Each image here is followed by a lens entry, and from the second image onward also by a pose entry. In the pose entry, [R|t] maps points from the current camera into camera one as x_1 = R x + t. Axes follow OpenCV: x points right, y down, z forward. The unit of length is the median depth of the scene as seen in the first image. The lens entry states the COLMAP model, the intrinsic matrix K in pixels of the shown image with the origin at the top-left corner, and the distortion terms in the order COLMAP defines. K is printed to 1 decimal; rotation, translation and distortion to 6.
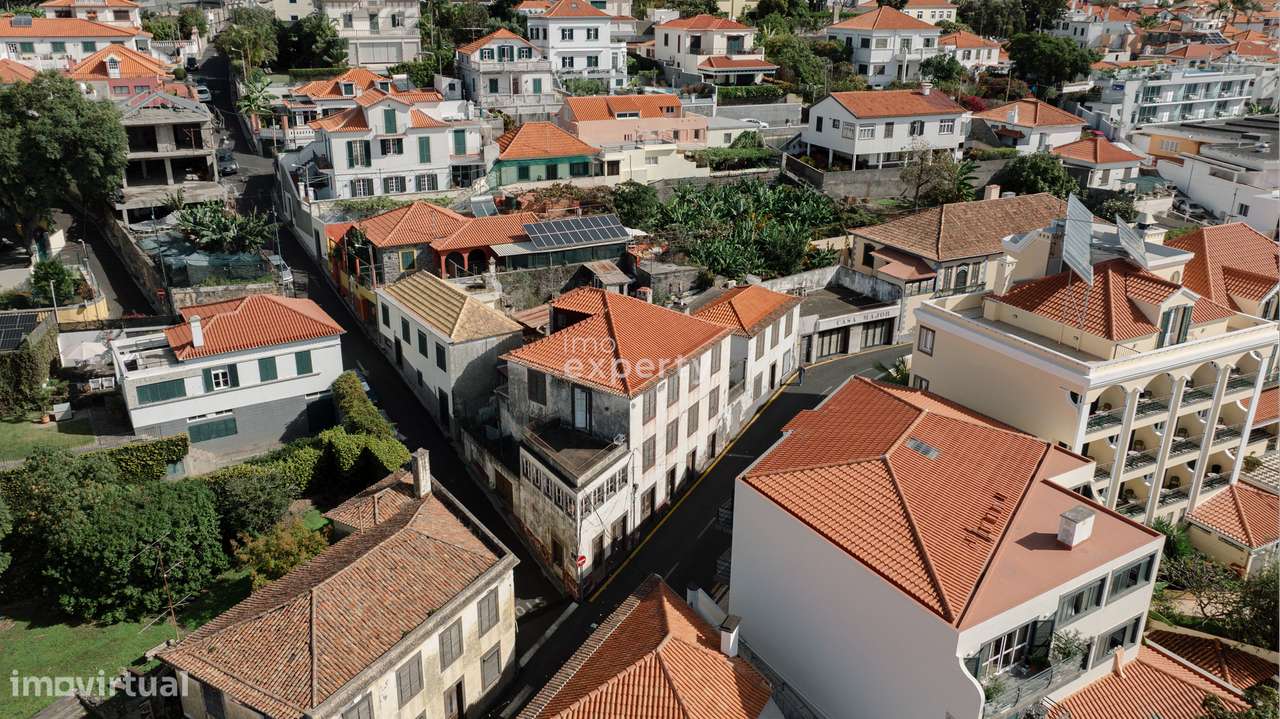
lens RADIAL K [[980.1, 0, 614.8], [0, 980.1, 359.3], [0, 0, 1]] dist [-0.004558, -0.000999]
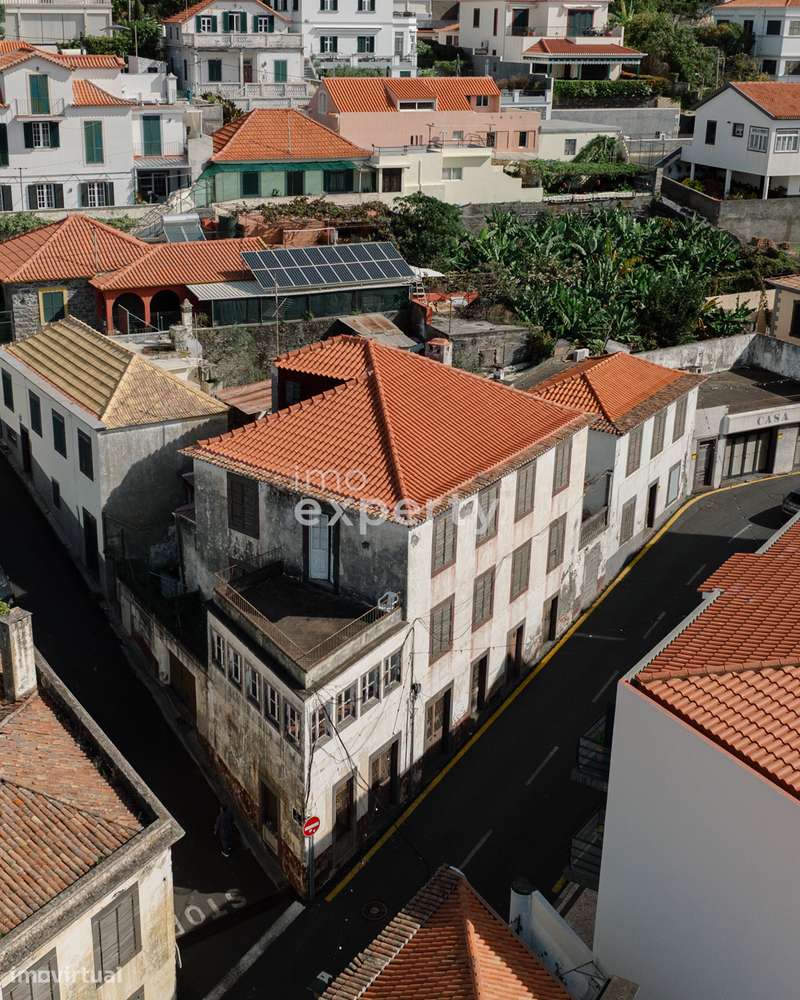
lens RADIAL K [[1287.7, 0, 339.6], [0, 1287.7, 500.4], [0, 0, 1]] dist [-0.008118, -0.015228]
pose [[0.998892, 0.020636, -0.042306, 0.005243], [-0.020886, 0.999767, -0.005480, 0.022511], [0.042183, 0.006358, 0.999090, 0.212384]]
